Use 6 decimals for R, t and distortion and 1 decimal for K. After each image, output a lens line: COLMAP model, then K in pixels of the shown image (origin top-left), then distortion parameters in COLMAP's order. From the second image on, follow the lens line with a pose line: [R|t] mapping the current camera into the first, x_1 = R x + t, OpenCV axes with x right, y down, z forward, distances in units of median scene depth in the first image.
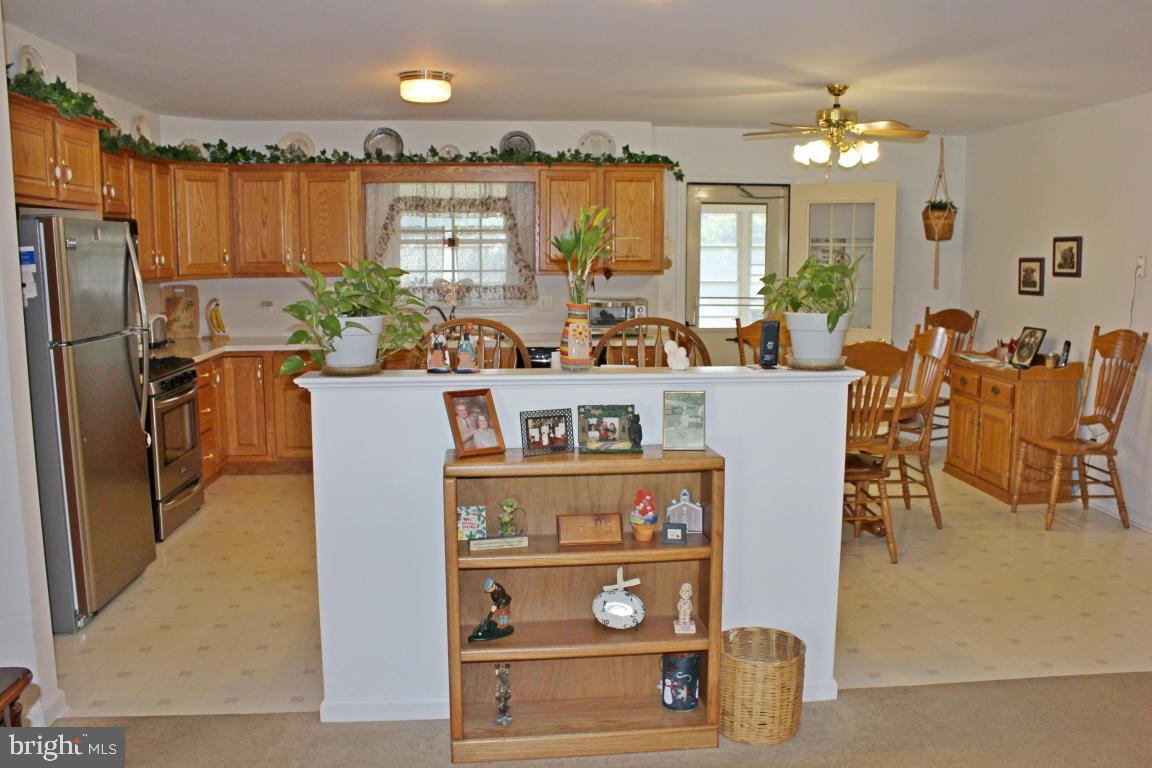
lens RADIAL K [[965.6, 0, 594.2], [0, 965.6, 382.3], [0, 0, 1]] dist [-0.143726, 0.111242]
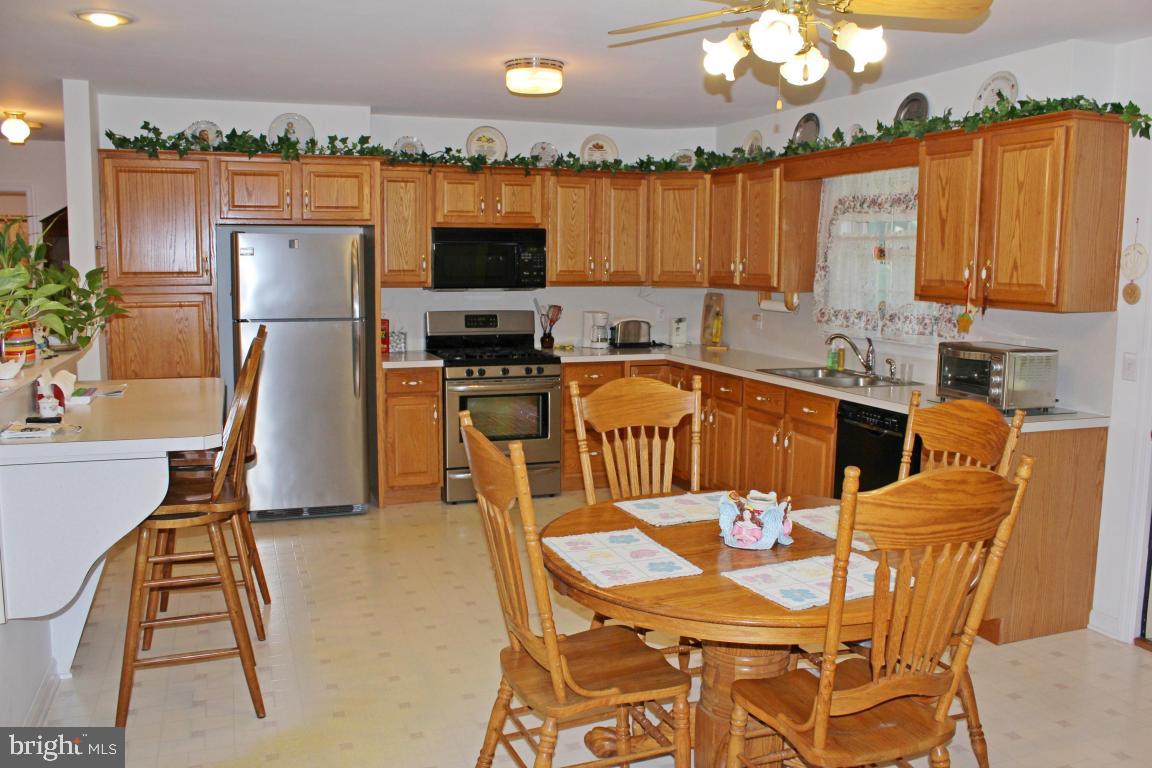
lens RADIAL K [[965.6, 0, 574.5], [0, 965.6, 387.9], [0, 0, 1]] dist [-0.143726, 0.111242]
pose [[0.248117, 0.129433, -0.960044, 0.631059], [-0.136668, 0.985799, 0.097584, -0.098455], [0.959041, 0.106995, 0.262283, 0.707164]]
